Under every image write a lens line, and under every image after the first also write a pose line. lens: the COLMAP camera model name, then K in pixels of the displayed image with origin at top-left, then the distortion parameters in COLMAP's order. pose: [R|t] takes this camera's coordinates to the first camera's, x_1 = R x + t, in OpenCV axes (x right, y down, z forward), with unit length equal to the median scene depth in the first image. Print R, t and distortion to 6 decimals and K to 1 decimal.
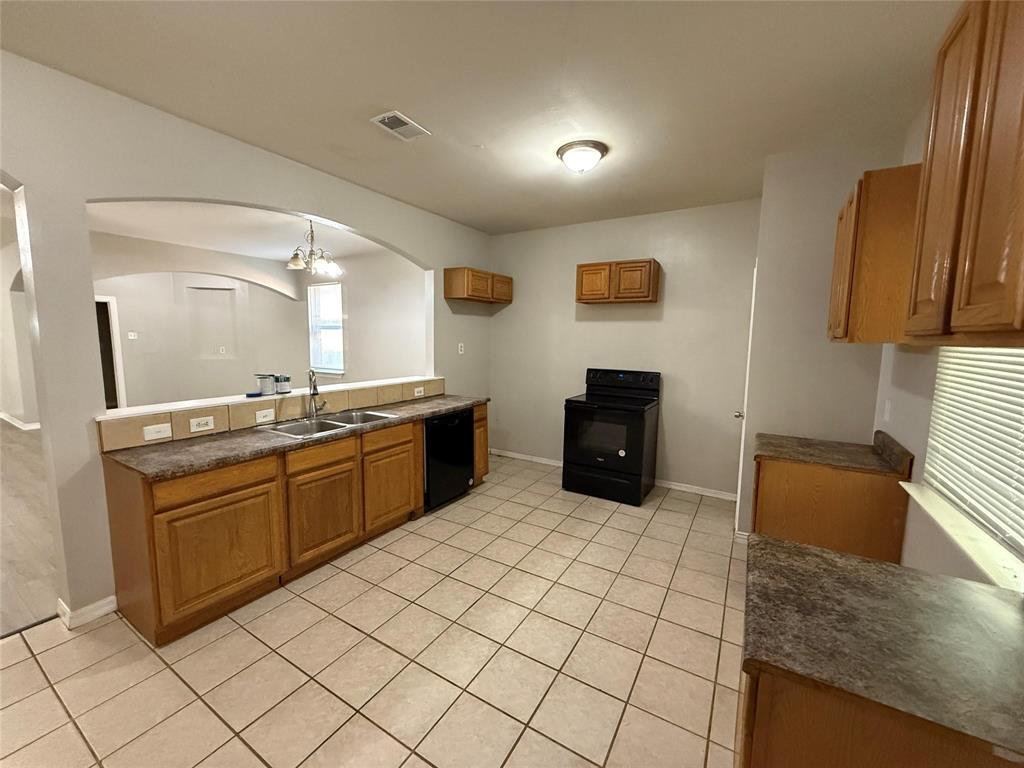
lens RADIAL K [[406.5, 0, 519.0], [0, 406.5, 386.2], [0, 0, 1]] dist [-0.004170, -0.000144]
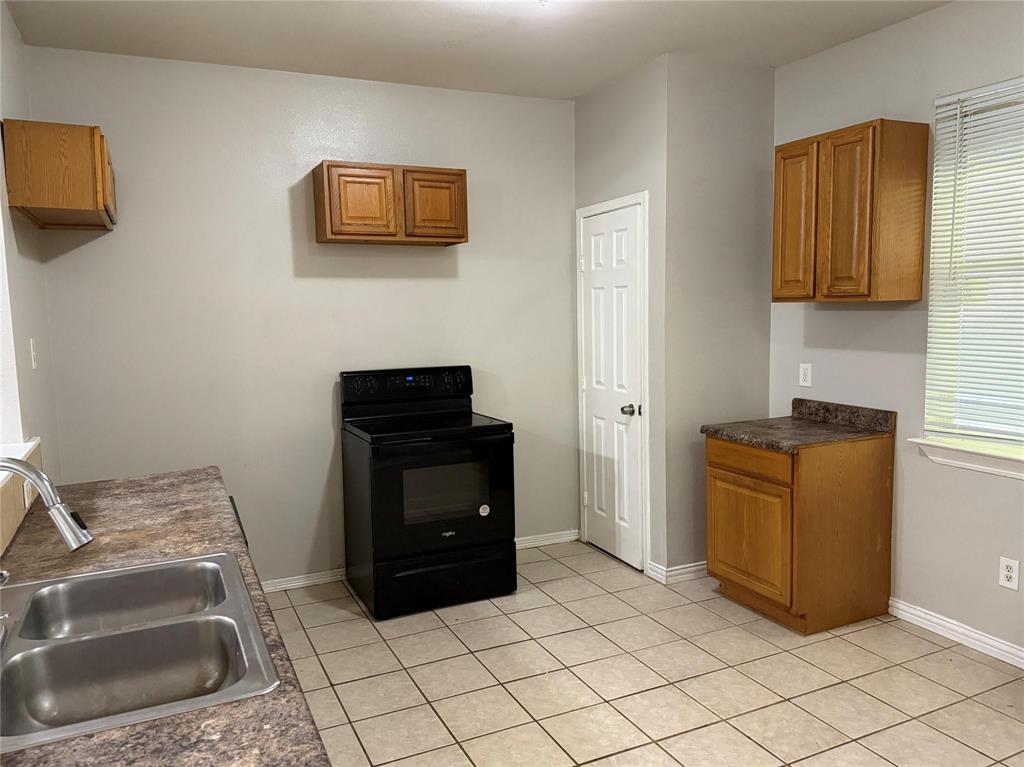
lens RADIAL K [[744.3, 0, 515.0], [0, 744.3, 387.2], [0, 0, 1]] dist [0.025277, -0.008282]
pose [[0.563103, -0.119429, 0.817711, -0.573978], [0.127667, 0.990195, 0.056705, -0.062066], [-0.816466, 0.072464, 0.572829, 0.375789]]
